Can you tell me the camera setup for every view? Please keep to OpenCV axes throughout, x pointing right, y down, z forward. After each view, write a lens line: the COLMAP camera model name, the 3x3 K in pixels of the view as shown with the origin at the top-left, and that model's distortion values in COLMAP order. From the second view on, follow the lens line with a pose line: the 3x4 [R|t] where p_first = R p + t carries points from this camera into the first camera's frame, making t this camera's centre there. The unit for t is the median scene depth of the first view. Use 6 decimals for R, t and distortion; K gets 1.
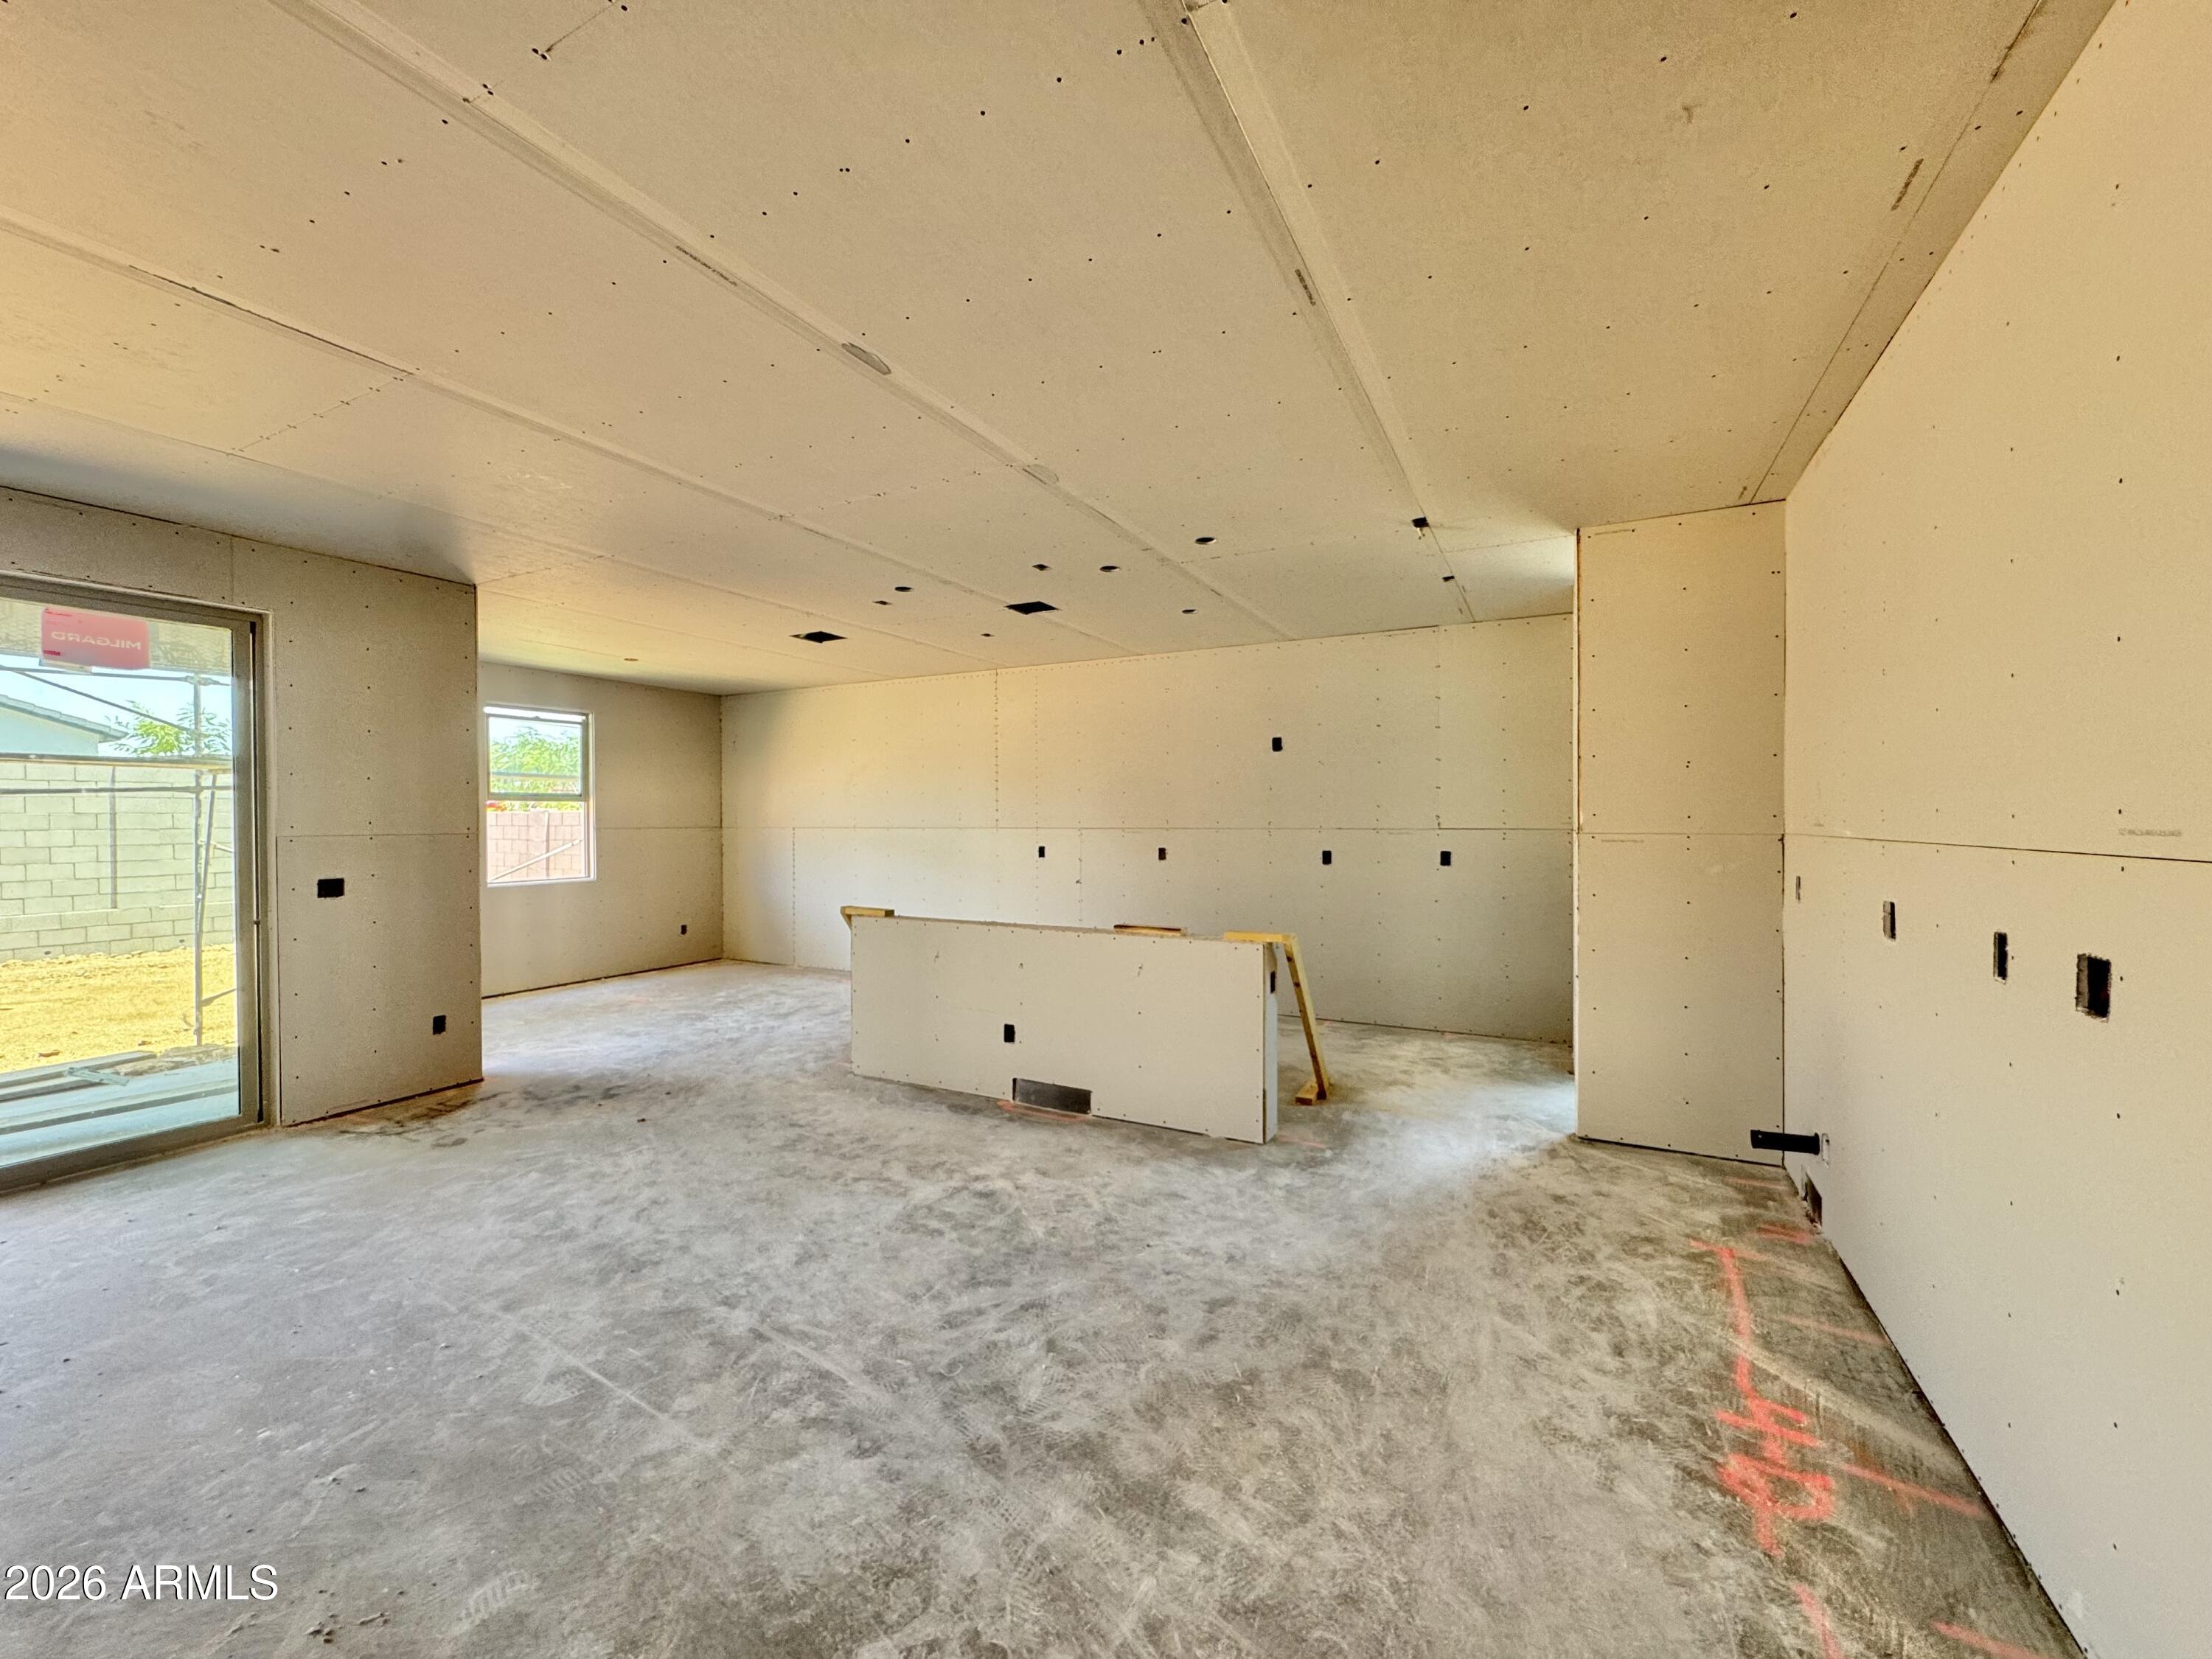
lens RADIAL K [[890.6, 0, 1104.0], [0, 890.6, 826.2], [0, 0, 1]] dist [-0.001960, -0.000244]
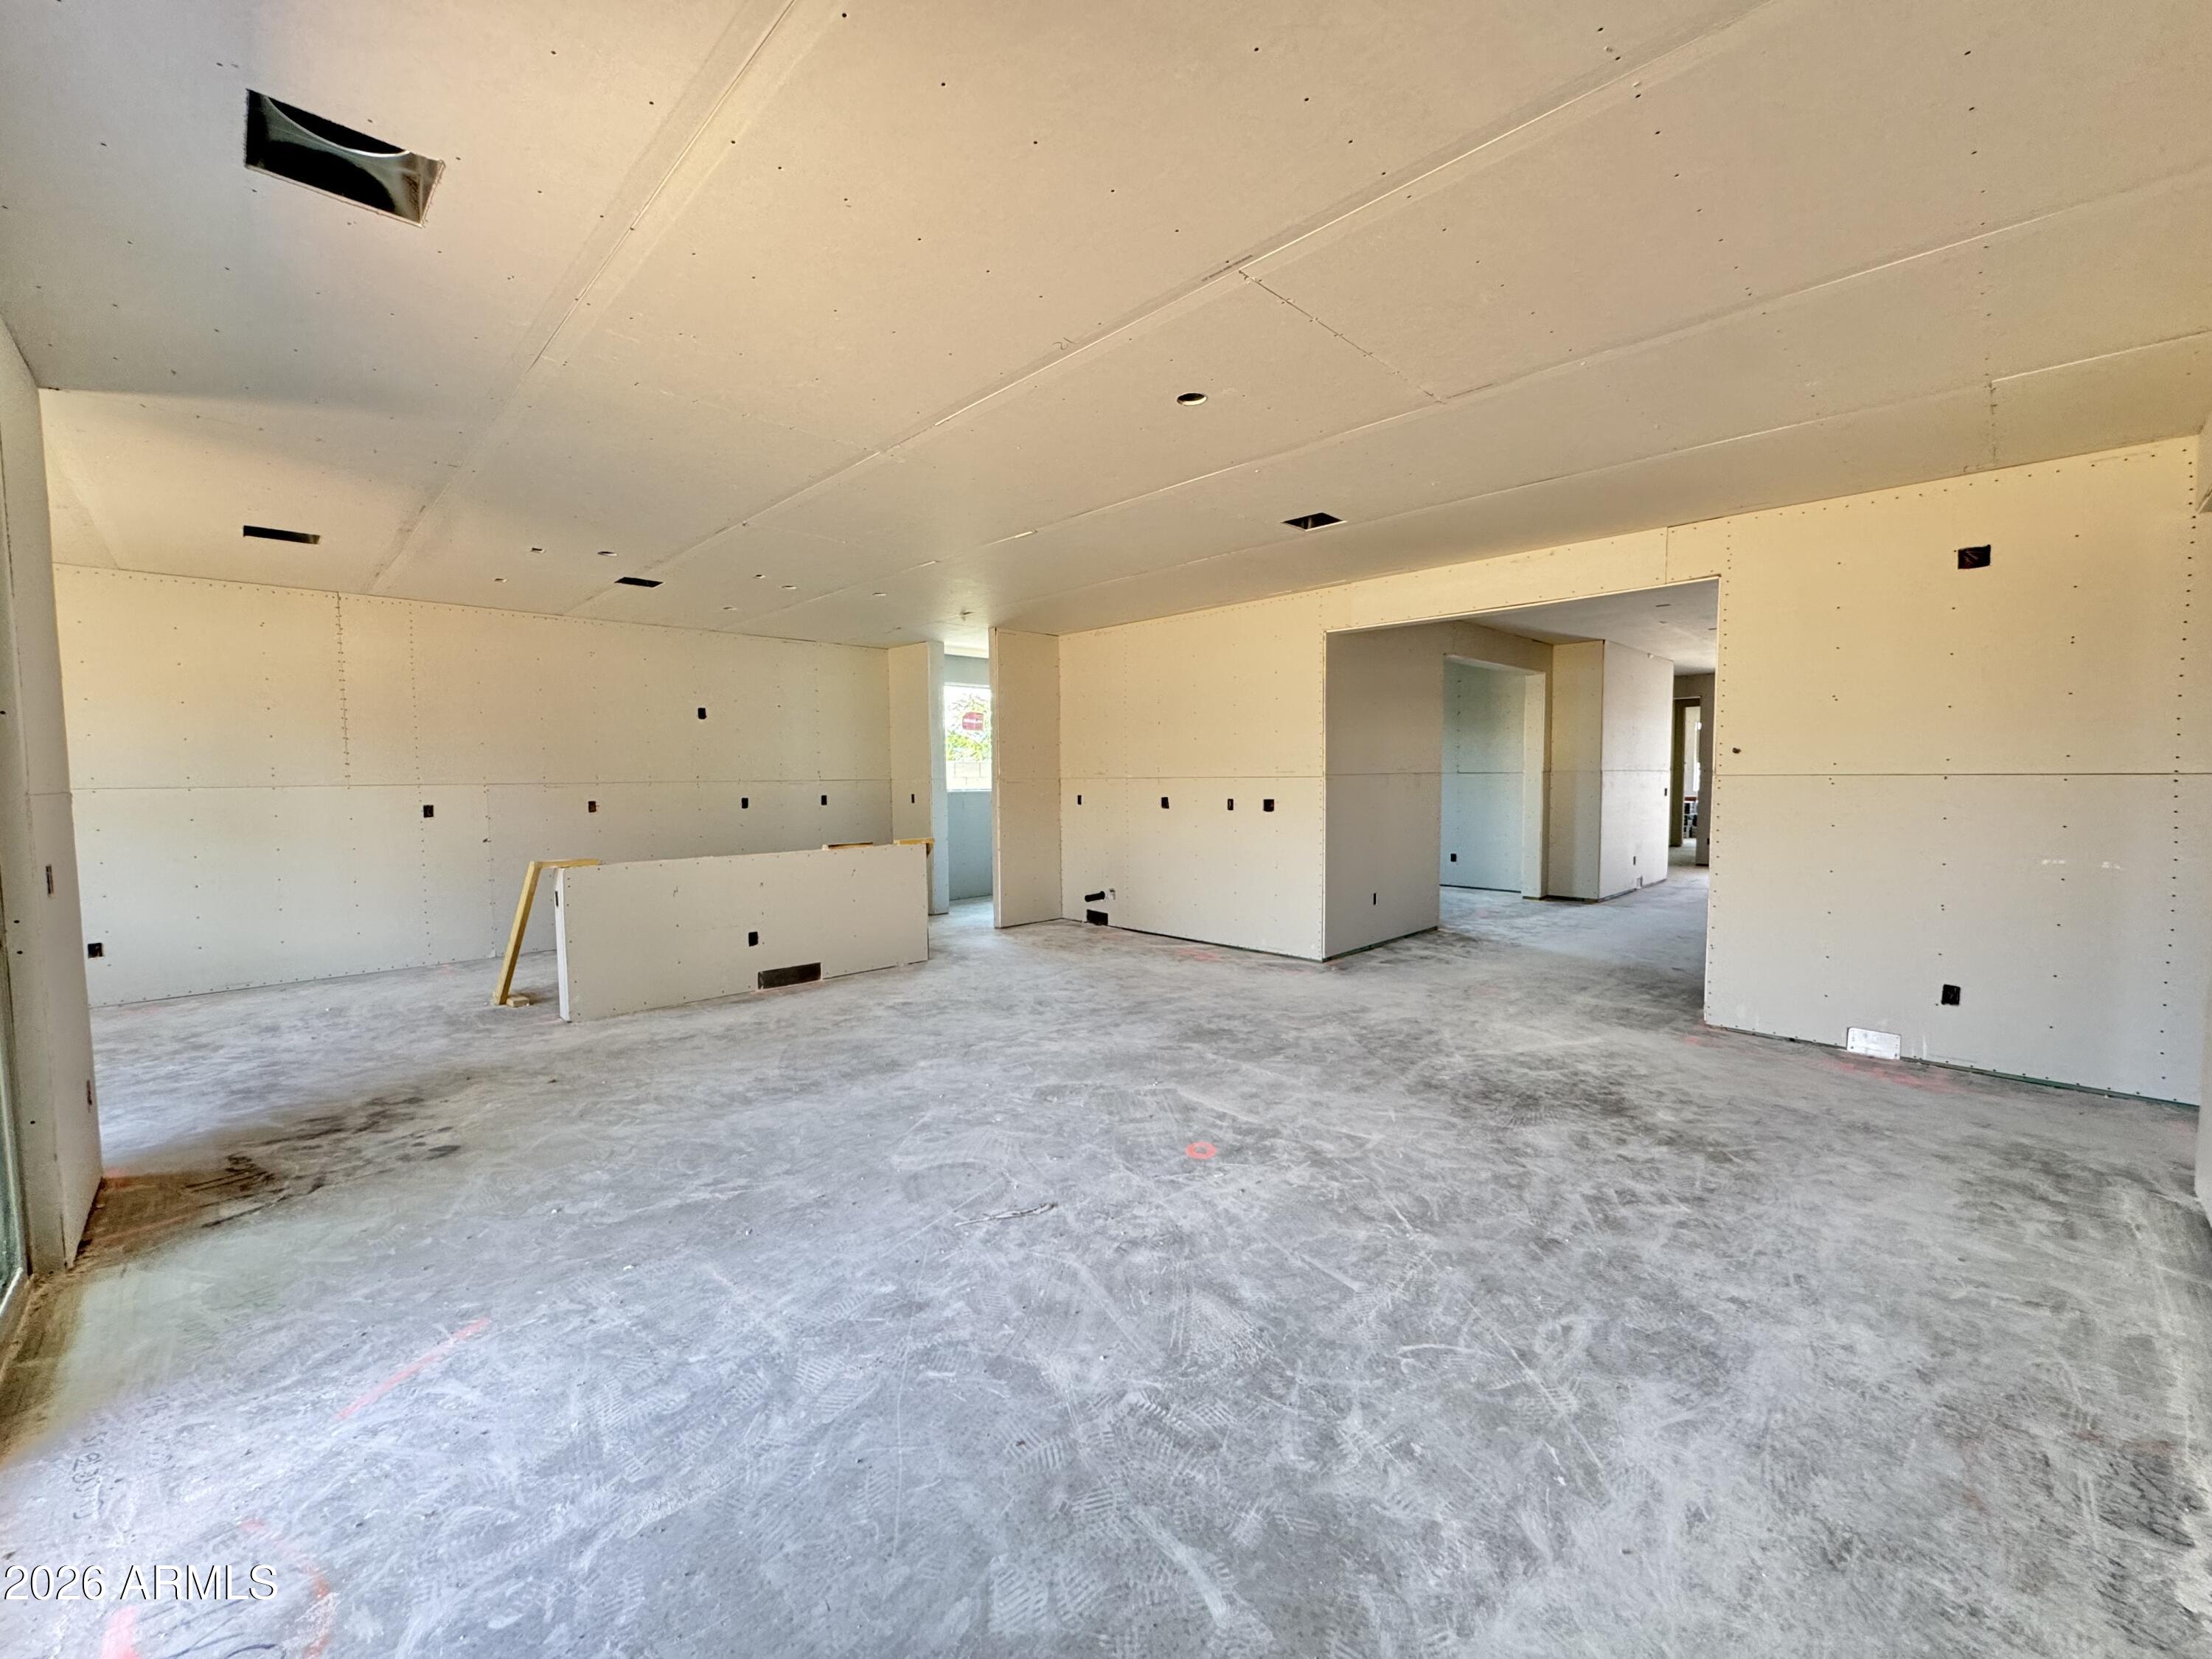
lens RADIAL K [[890.6, 0, 1104.0], [0, 890.6, 826.2], [0, 0, 1]] dist [-0.001960, -0.000244]
pose [[0.306221, -0.053872, 0.950435, -1.475394], [0.013530, 0.998543, 0.052240, 0.013244], [-0.951864, -0.003138, 0.306504, 0.159802]]
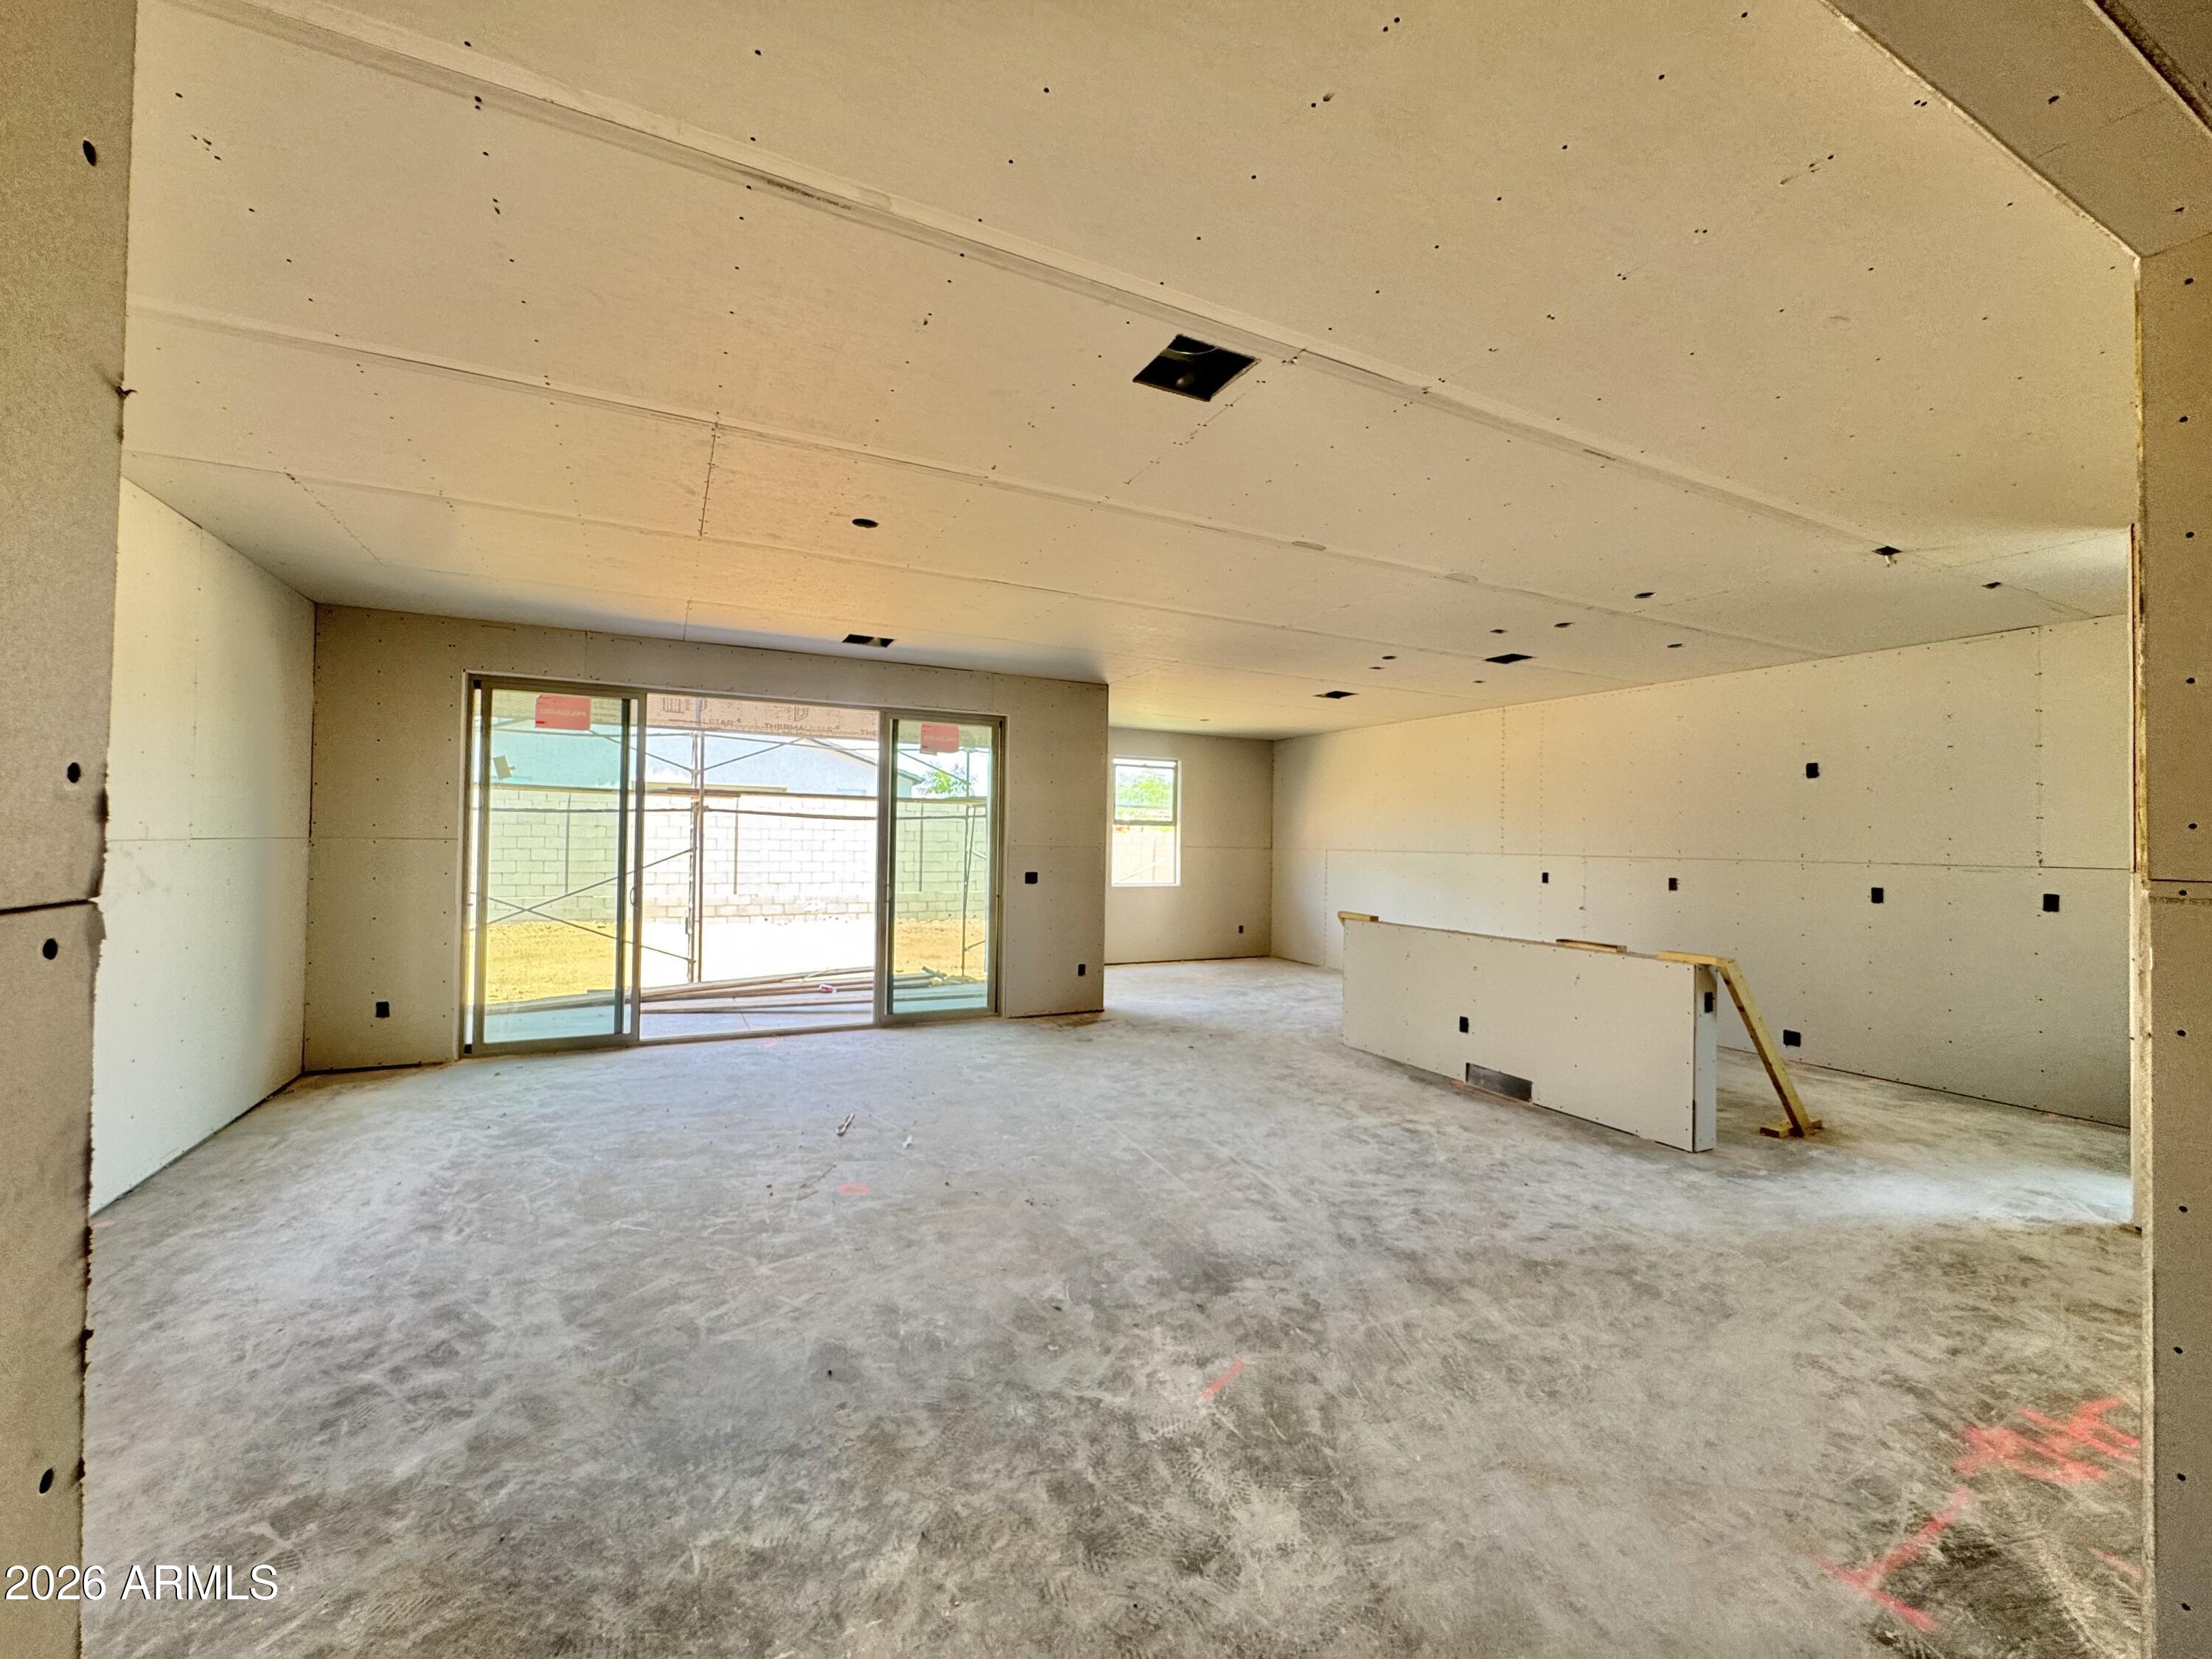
lens RADIAL K [[890.6, 0, 1104.0], [0, 890.6, 826.2], [0, 0, 1]] dist [-0.001960, -0.000244]
pose [[0.811244, 0.007720, -0.584656, 0.249235], [-0.024538, 0.999481, -0.020850, 0.005769], [0.584192, 0.031261, 0.811013, -0.320229]]
